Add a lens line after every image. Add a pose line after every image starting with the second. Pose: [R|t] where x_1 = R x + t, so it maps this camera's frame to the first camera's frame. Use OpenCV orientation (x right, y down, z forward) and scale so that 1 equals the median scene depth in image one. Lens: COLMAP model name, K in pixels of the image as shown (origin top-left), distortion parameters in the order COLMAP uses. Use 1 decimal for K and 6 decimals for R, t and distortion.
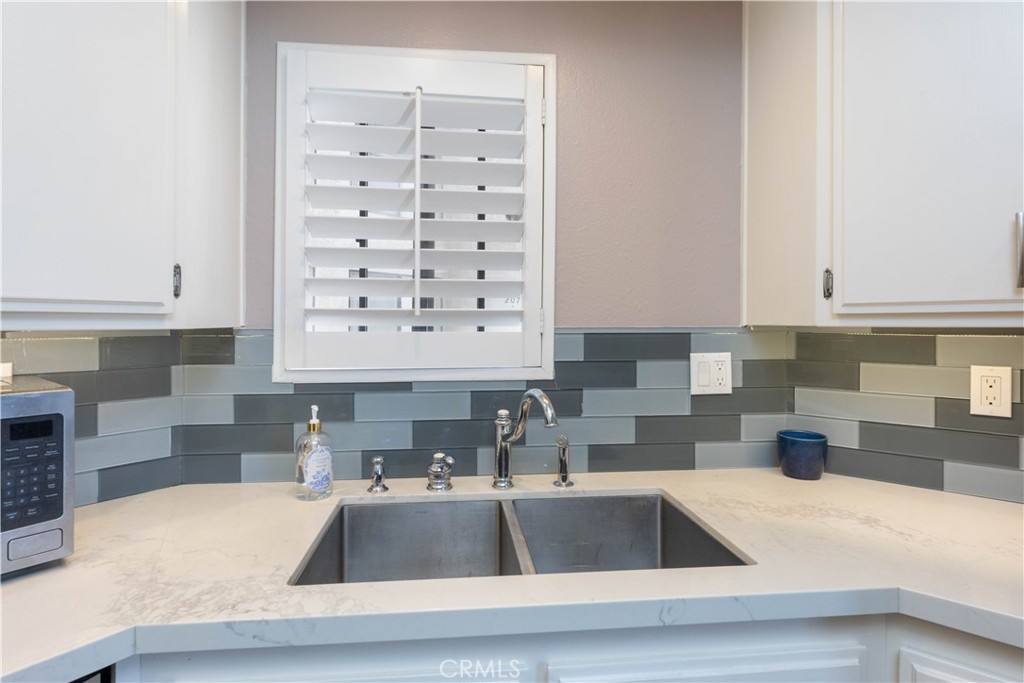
lens RADIAL K [[539.1, 0, 510.5], [0, 539.1, 318.9], [0, 0, 1]] dist [0.000592, -0.000009]
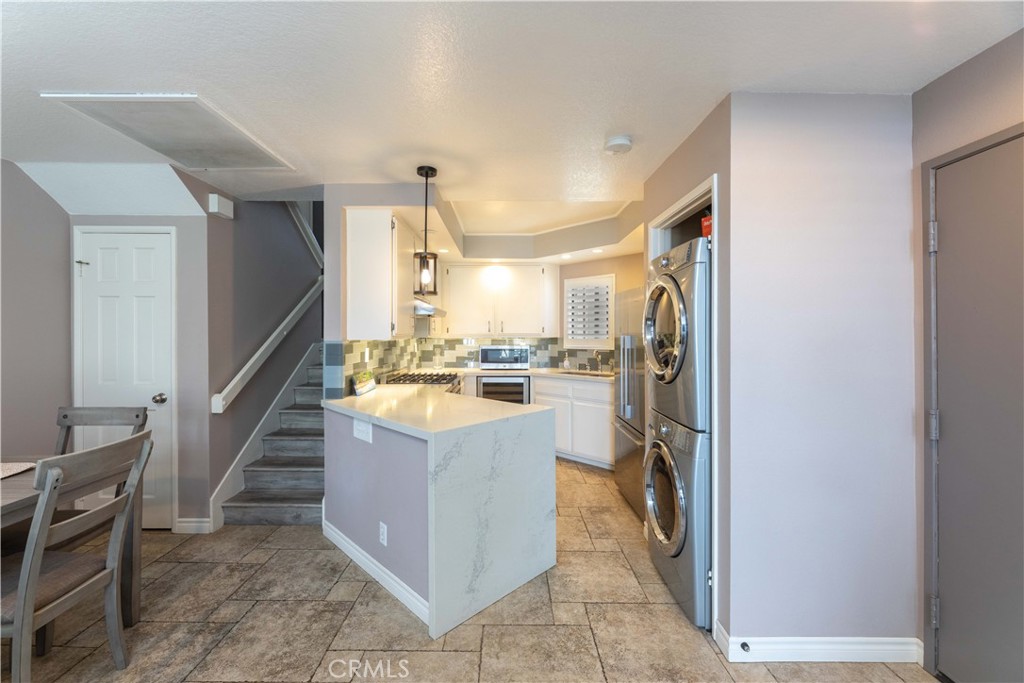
lens RADIAL K [[417.6, 0, 506.0], [0, 417.6, 331.7], [0, 0, 1]] dist [0.001271, 0.000021]
pose [[0.630449, -0.005583, -0.776210, 2.202756], [0.003748, 0.999984, -0.004148, -0.024159], [0.776221, -0.000294, 0.630461, -1.831365]]
